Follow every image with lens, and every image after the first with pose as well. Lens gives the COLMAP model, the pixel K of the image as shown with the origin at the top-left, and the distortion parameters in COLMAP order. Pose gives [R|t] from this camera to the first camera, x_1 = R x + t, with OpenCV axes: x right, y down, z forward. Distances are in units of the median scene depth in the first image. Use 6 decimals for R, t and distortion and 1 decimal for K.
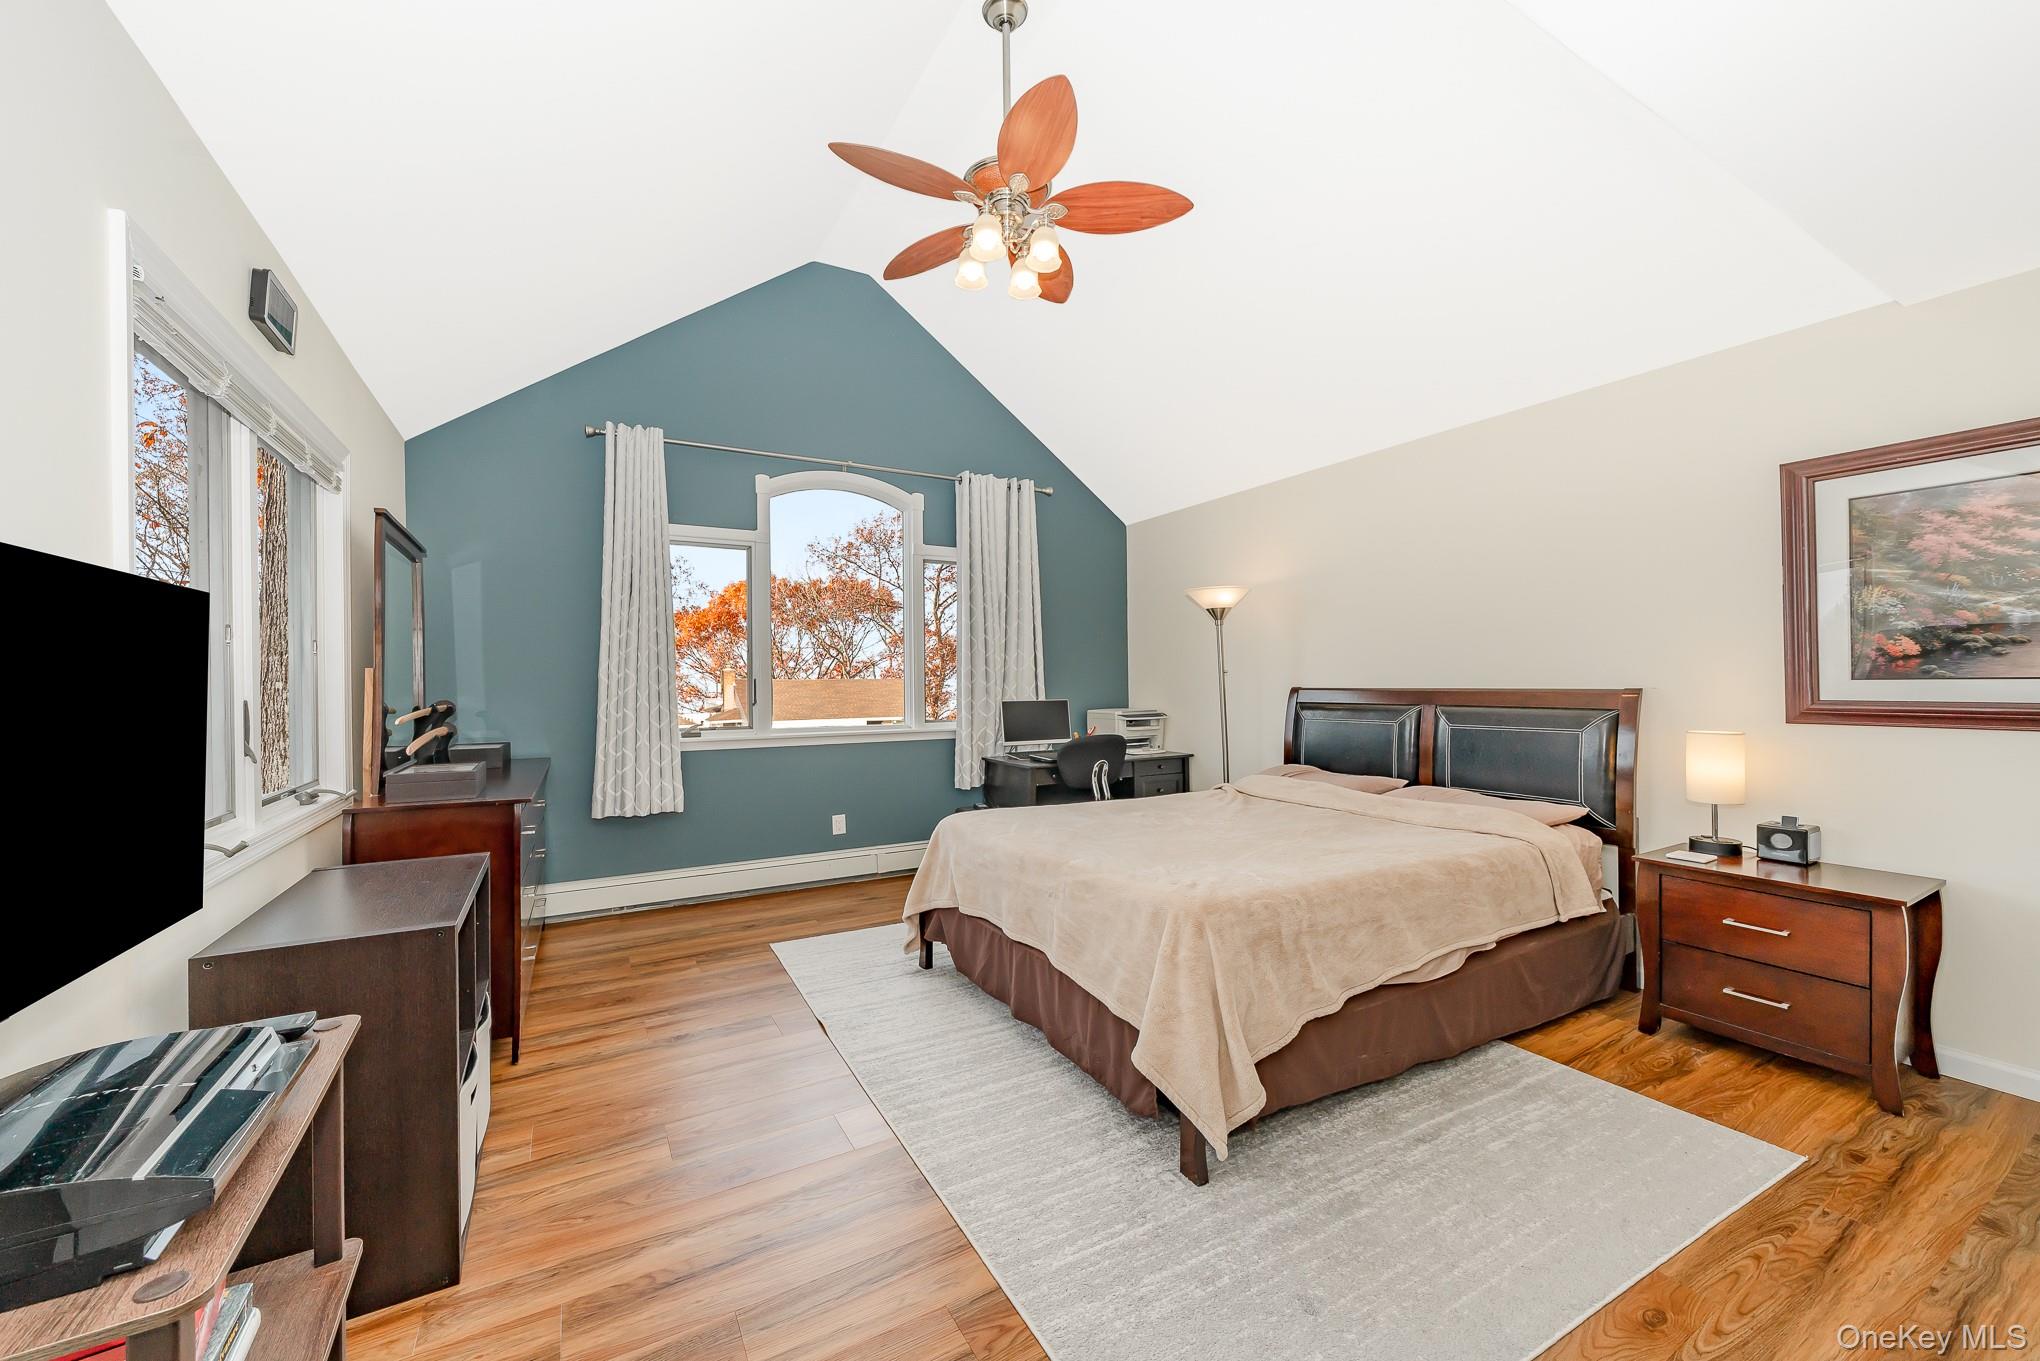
lens RADIAL K [[763.4, 0, 1009.3], [0, 763.4, 684.3], [0, 0, 1]] dist [-0.000250, 0.000012]
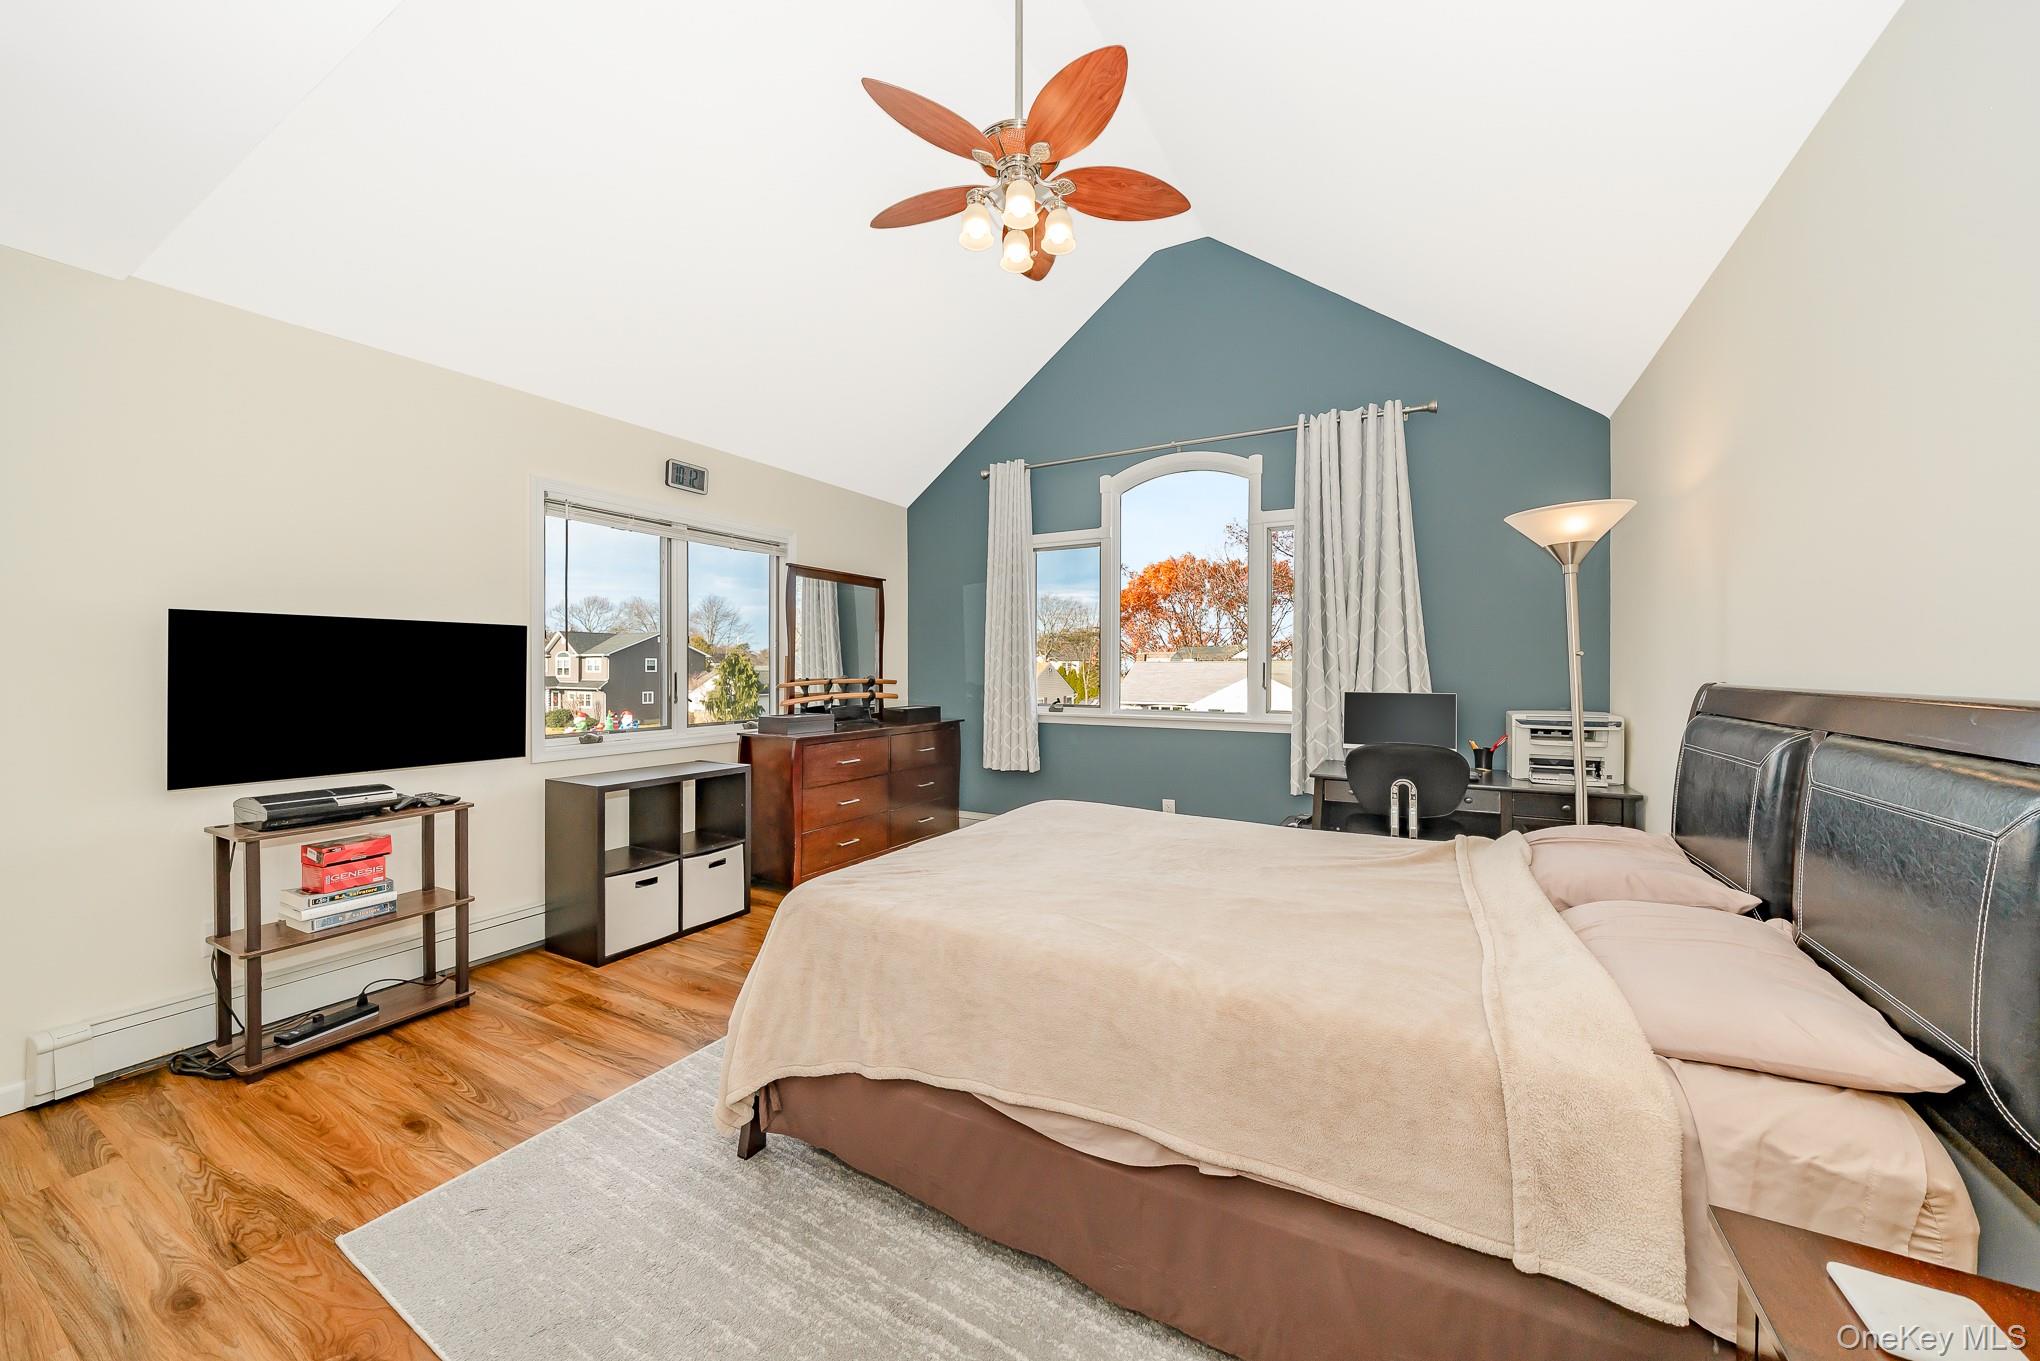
lens RADIAL K [[763.4, 0, 1009.3], [0, 763.4, 684.3], [0, 0, 1]] dist [-0.000250, 0.000012]
pose [[0.514036, 0.034134, -0.857089, 0.541924], [0.000438, 0.999197, 0.040056, -0.019939], [0.857768, -0.020966, 0.513609, 0.312809]]
